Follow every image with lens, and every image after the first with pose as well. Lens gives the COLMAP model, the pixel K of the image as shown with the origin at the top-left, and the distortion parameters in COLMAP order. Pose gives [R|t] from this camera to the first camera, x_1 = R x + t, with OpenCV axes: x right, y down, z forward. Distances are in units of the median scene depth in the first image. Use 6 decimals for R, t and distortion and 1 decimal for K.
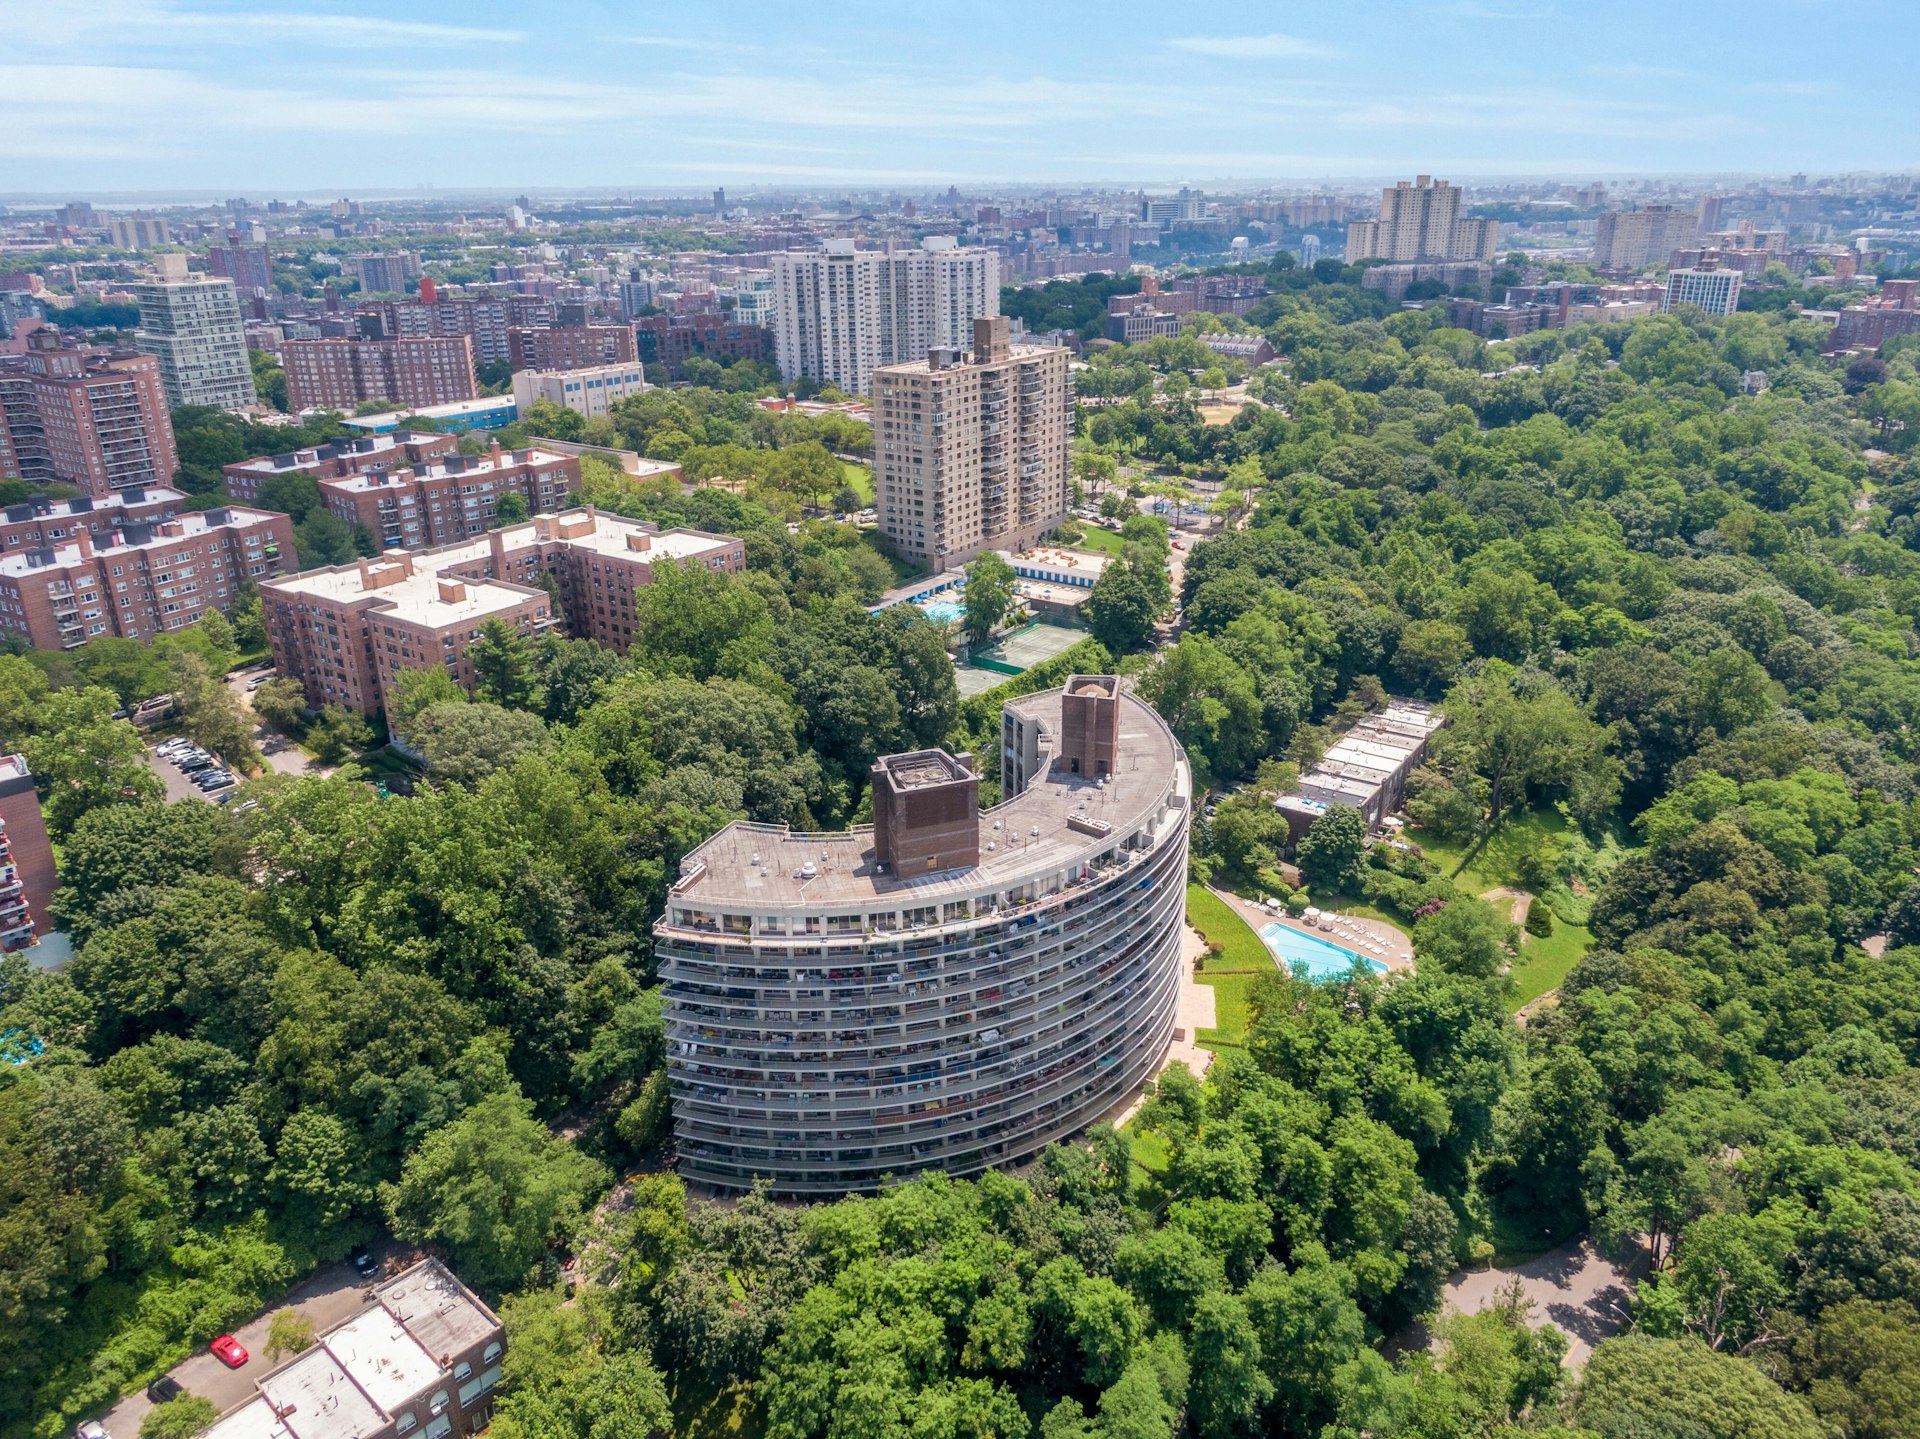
lens RADIAL K [[1361.1, 0, 1019.7], [0, 1361.1, 721.1], [0, 0, 1]] dist [0.071384, -0.103294]
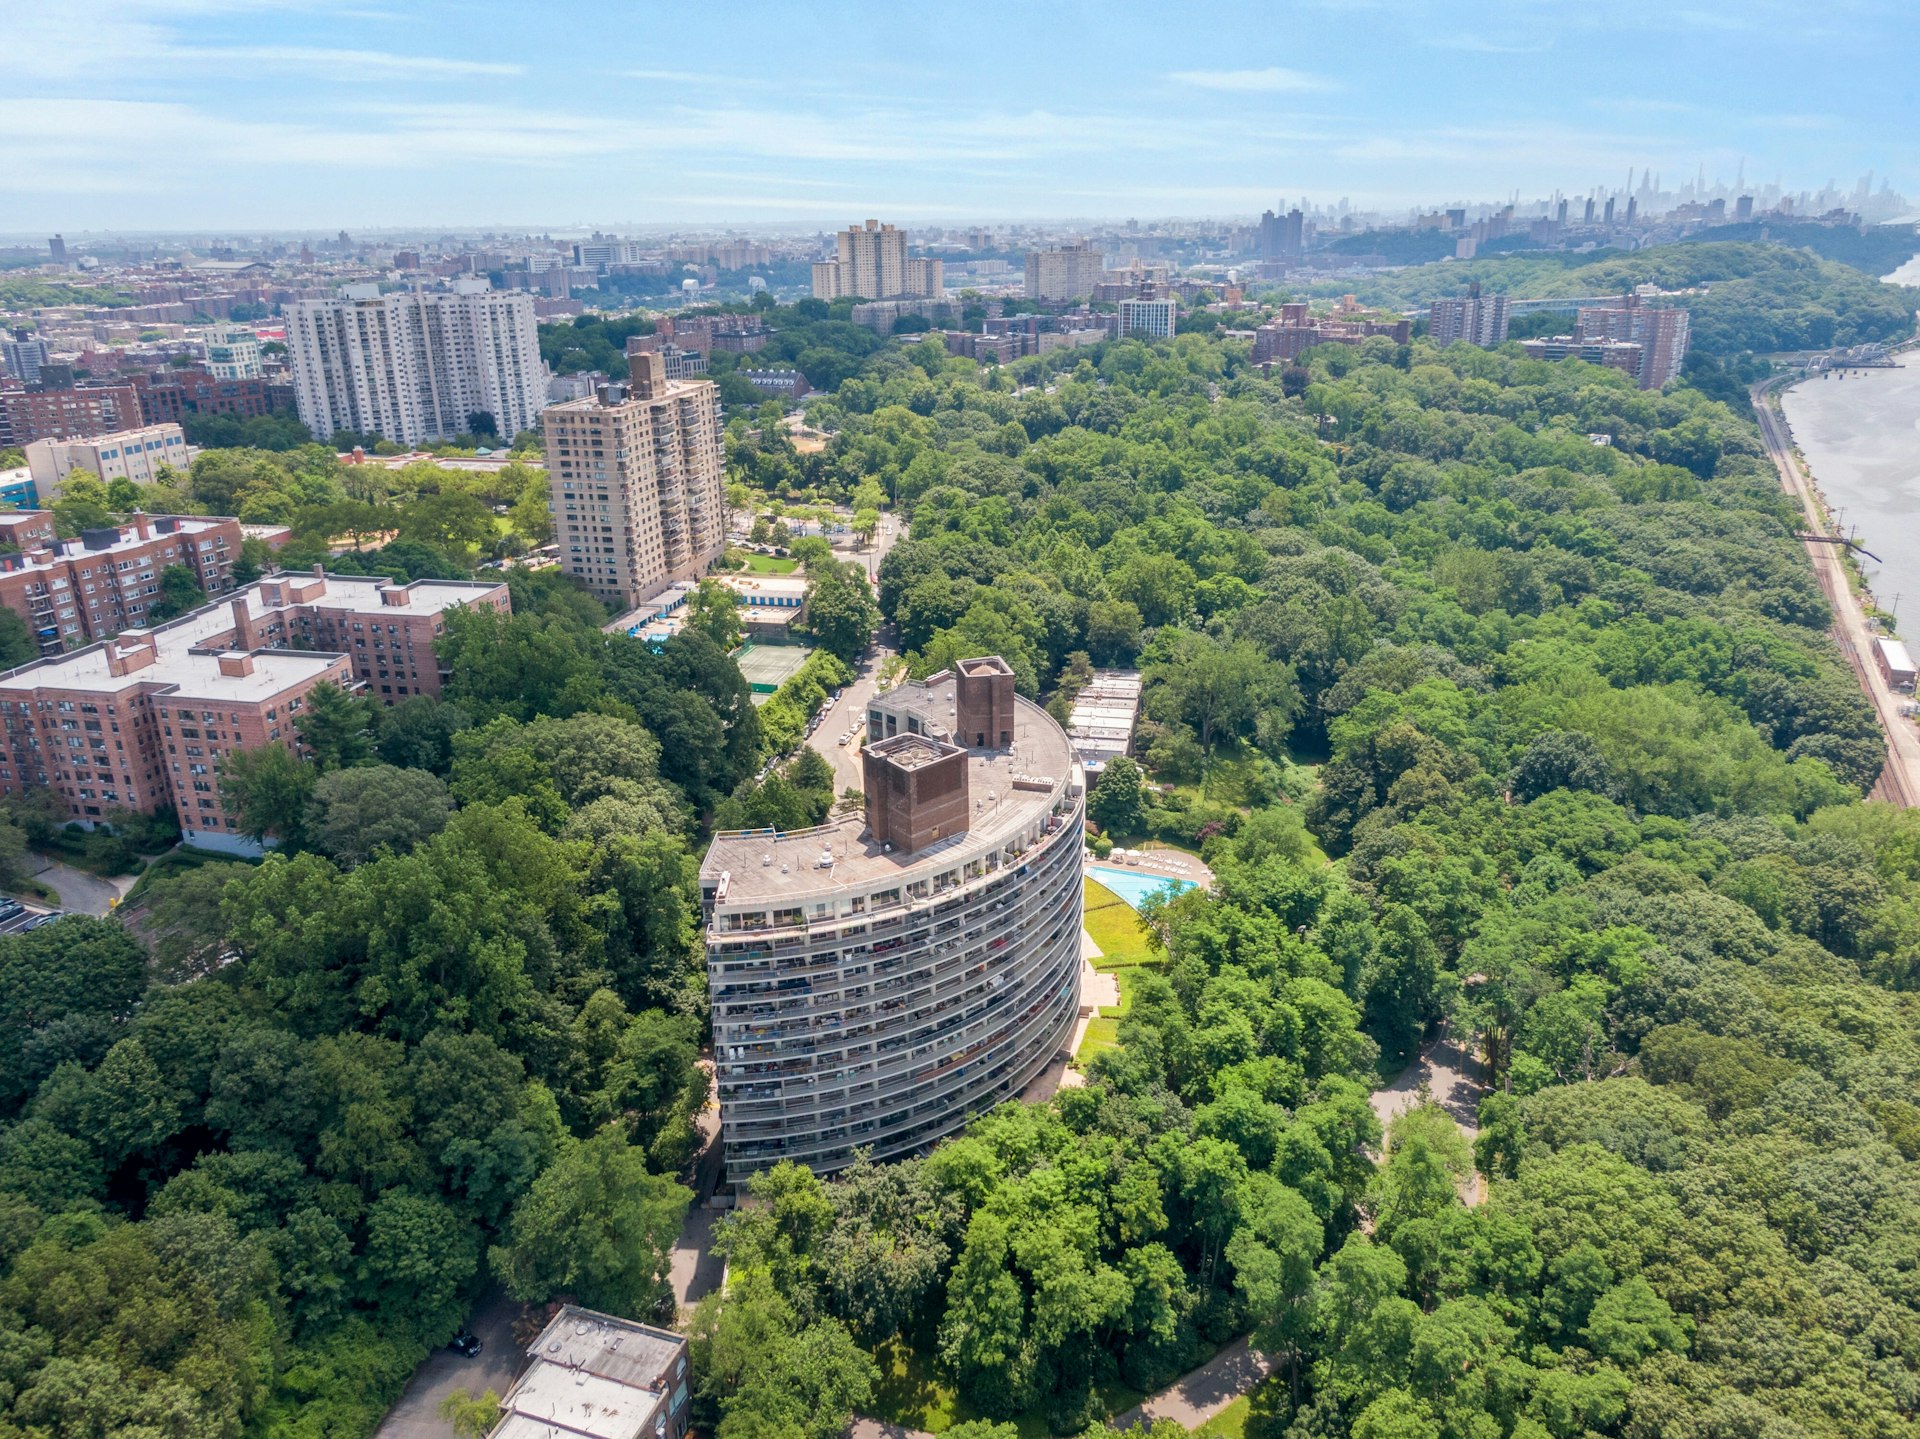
lens RADIAL K [[1373.4, 0, 960.0], [0, 1373.4, 719.5], [0, 0, 1]] dist [0.053491, -0.072501]
pose [[0.920752, -0.134922, 0.366076, -0.289410], [0.146722, 0.989168, -0.004462, 0.014531], [-0.361509, 0.057820, 0.930574, -0.023555]]
